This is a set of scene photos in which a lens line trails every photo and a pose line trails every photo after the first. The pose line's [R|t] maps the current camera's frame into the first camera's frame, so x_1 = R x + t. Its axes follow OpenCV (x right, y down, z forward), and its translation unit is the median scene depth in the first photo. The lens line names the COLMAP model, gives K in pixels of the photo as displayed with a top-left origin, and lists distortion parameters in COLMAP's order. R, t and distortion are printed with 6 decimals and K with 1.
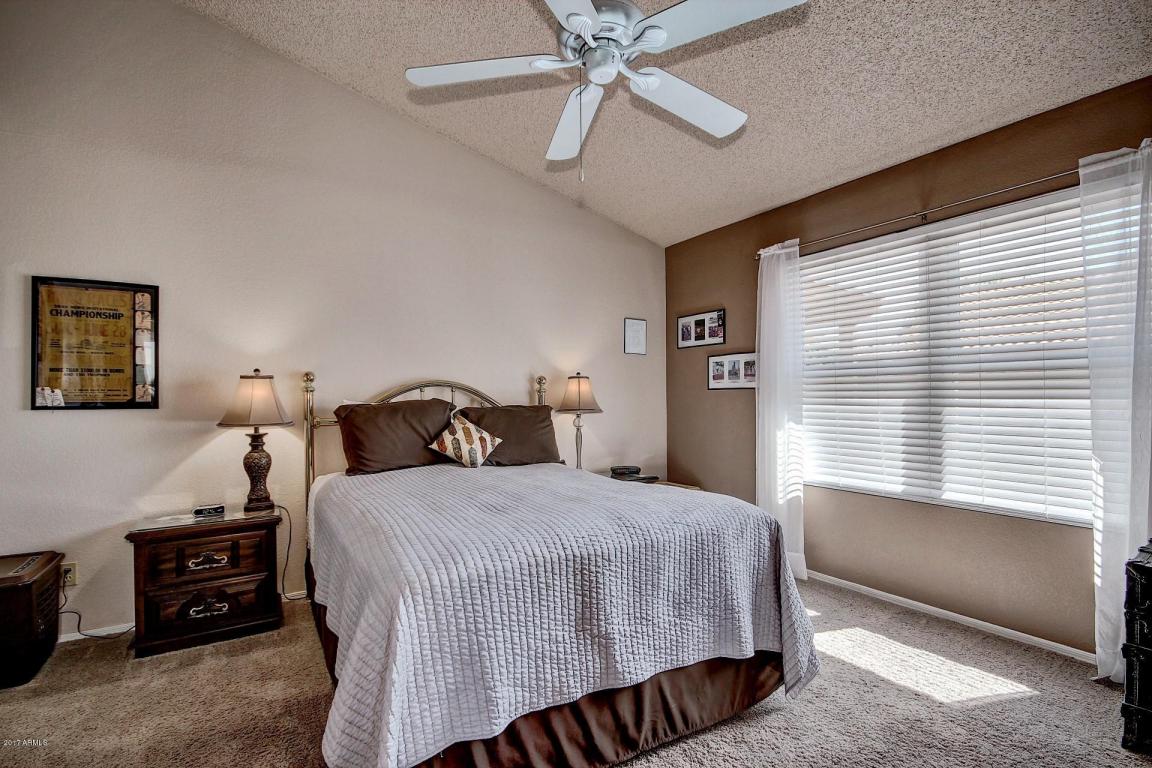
lens RADIAL K [[539.2, 0, 576.9], [0, 539.2, 387.6], [0, 0, 1]] dist [-0.002348, -0.000600]
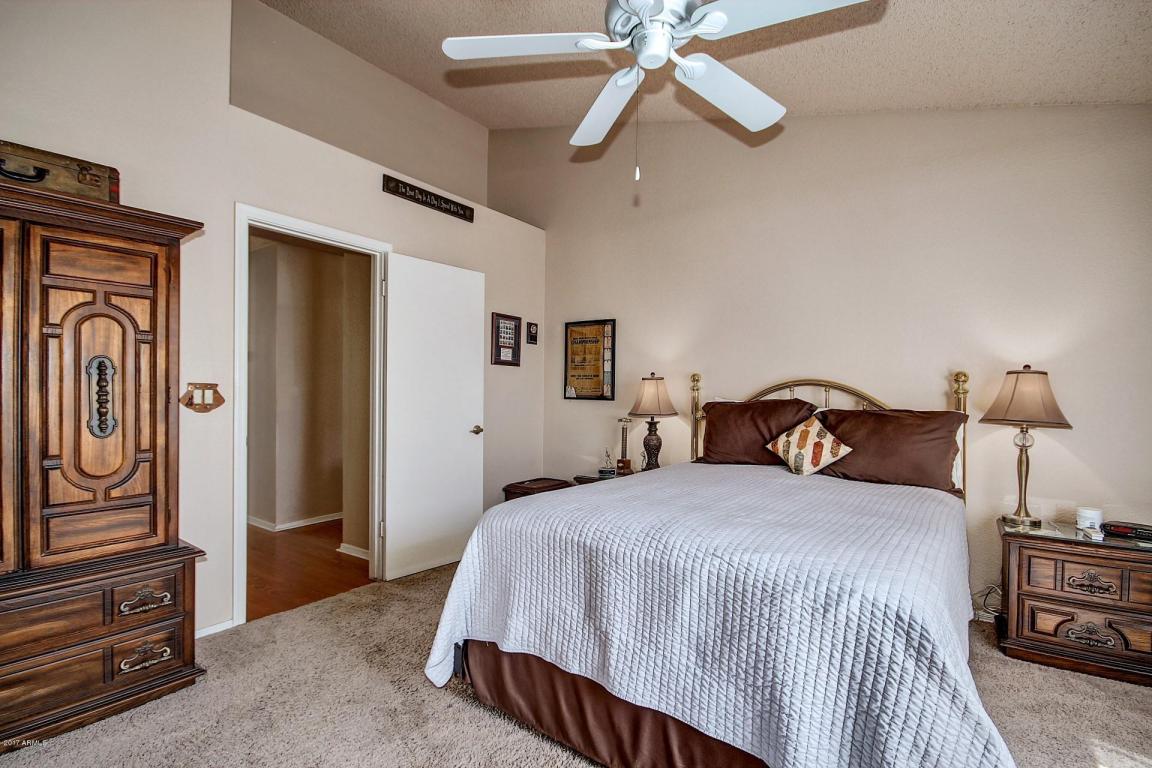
lens RADIAL K [[539.2, 0, 577.1], [0, 539.2, 388.4], [0, 0, 1]] dist [-0.002348, -0.000600]
pose [[0.372015, 0.005165, -0.928212, 0.590082], [-0.001170, 0.999986, 0.005096, -0.002216], [0.928226, -0.000810, 0.372016, 0.351386]]
